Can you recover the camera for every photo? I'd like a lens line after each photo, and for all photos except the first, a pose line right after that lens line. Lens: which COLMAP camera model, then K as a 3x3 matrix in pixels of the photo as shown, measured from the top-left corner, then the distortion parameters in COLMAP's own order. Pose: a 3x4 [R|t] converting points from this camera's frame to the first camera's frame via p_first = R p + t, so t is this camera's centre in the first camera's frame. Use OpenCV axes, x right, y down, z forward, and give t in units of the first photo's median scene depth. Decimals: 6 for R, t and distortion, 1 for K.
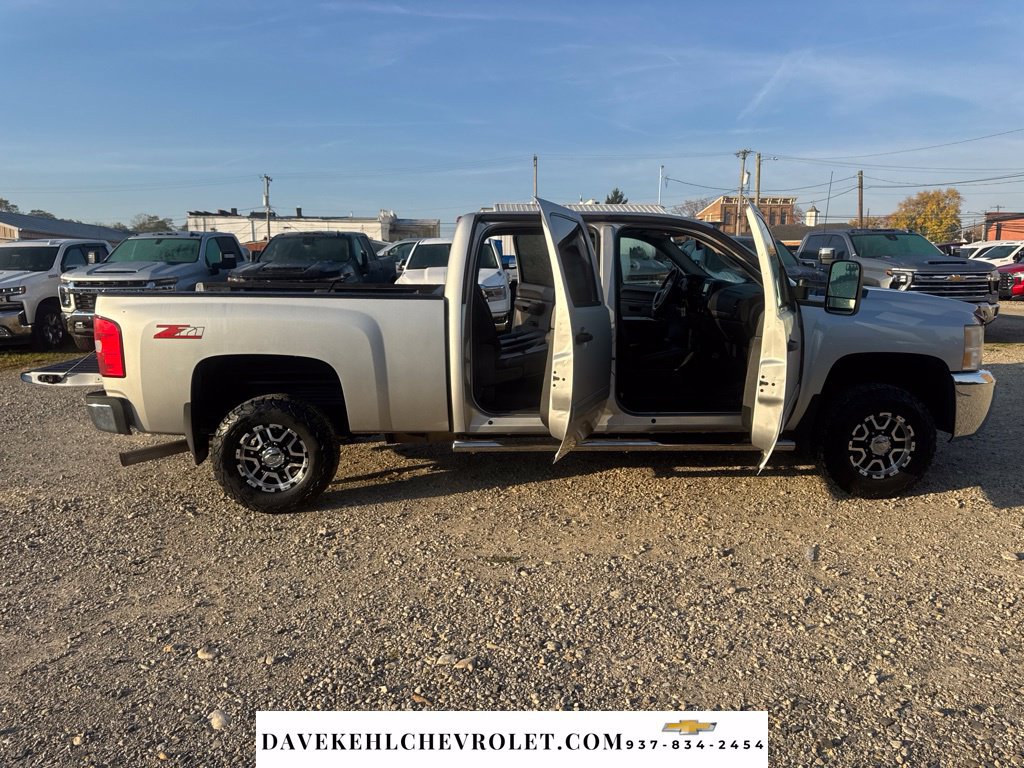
lens RADIAL K [[731.9, 0, 512.0], [0, 731.9, 384.0], [0, 0, 1]] dist [0.038859, -0.050613]
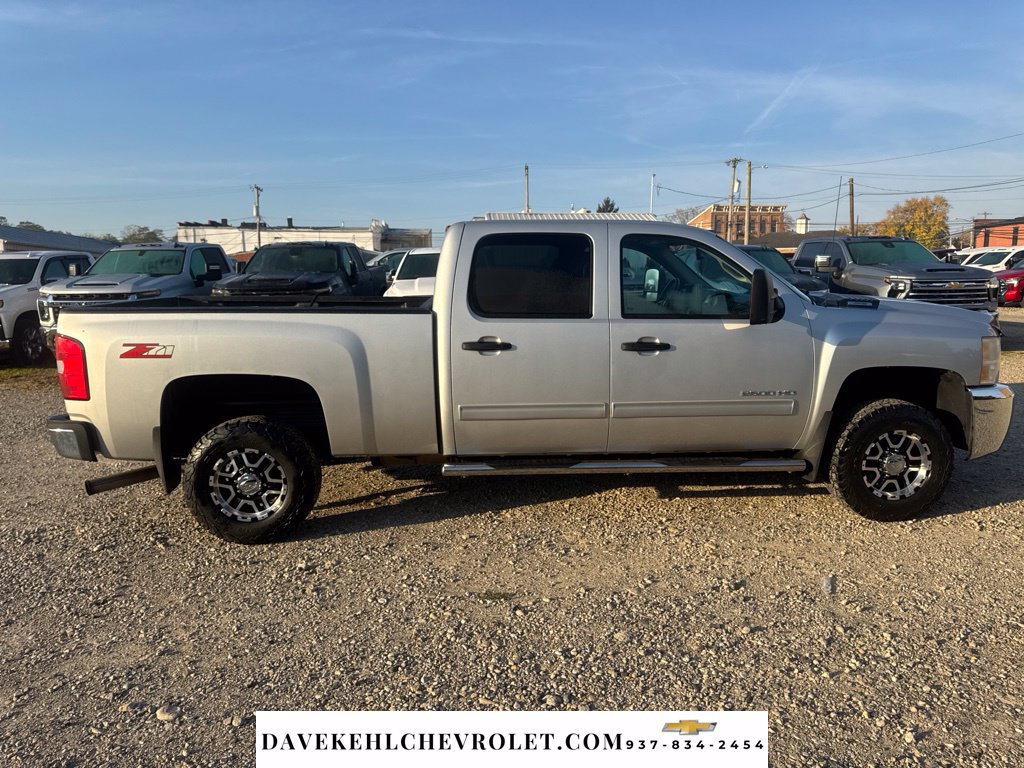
lens RADIAL K [[732.8, 0, 514.4], [0, 732.8, 384.6], [0, 0, 1]] dist [0.026489, -0.034736]
pose [[0.999884, -0.008155, 0.012831, 0.000215], [0.008293, 0.999908, -0.010757, -0.013680], [-0.012742, 0.010863, 0.999860, 0.062269]]
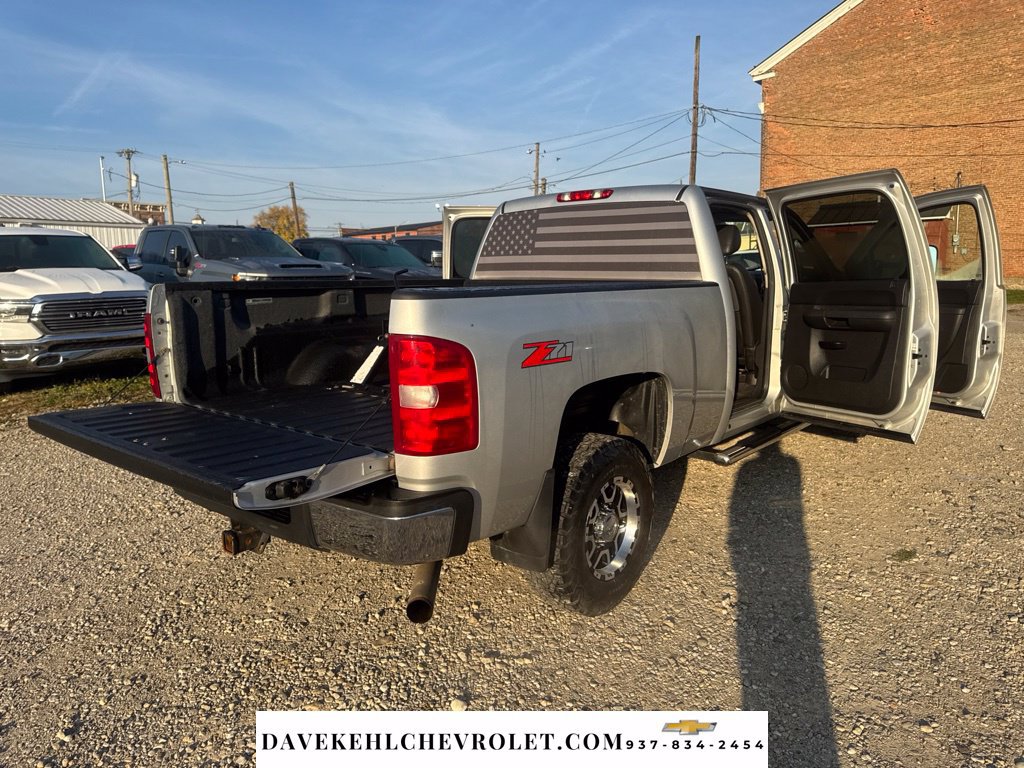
lens RADIAL K [[731.9, 0, 512.0], [0, 731.9, 384.0], [0, 0, 1]] dist [0.038859, -0.050613]
pose [[0.671694, -0.123407, 0.730478, -0.876531], [0.133790, 0.990022, 0.044231, -0.073783], [-0.728648, 0.068021, 0.681502, 0.606009]]
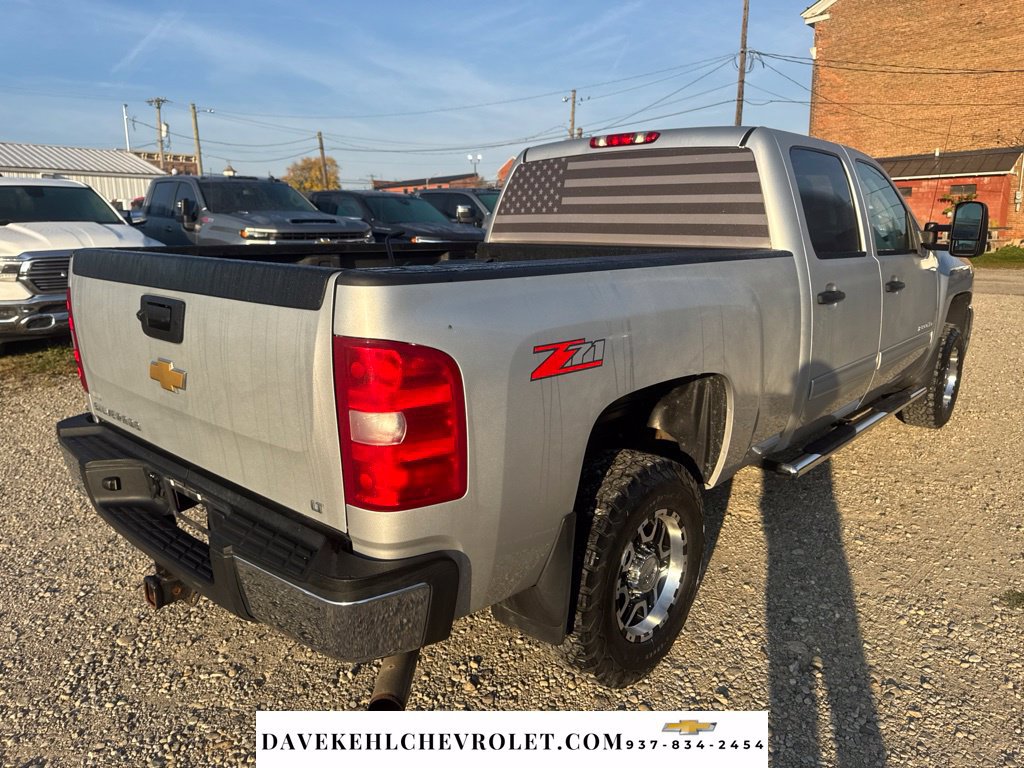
lens RADIAL K [[732.8, 0, 514.4], [0, 732.8, 384.6], [0, 0, 1]] dist [0.026489, -0.034736]
pose [[0.702434, -0.156172, 0.694404, -0.746191], [0.121279, 0.987625, 0.099436, -0.097832], [-0.701341, 0.014369, 0.712682, 0.702877]]
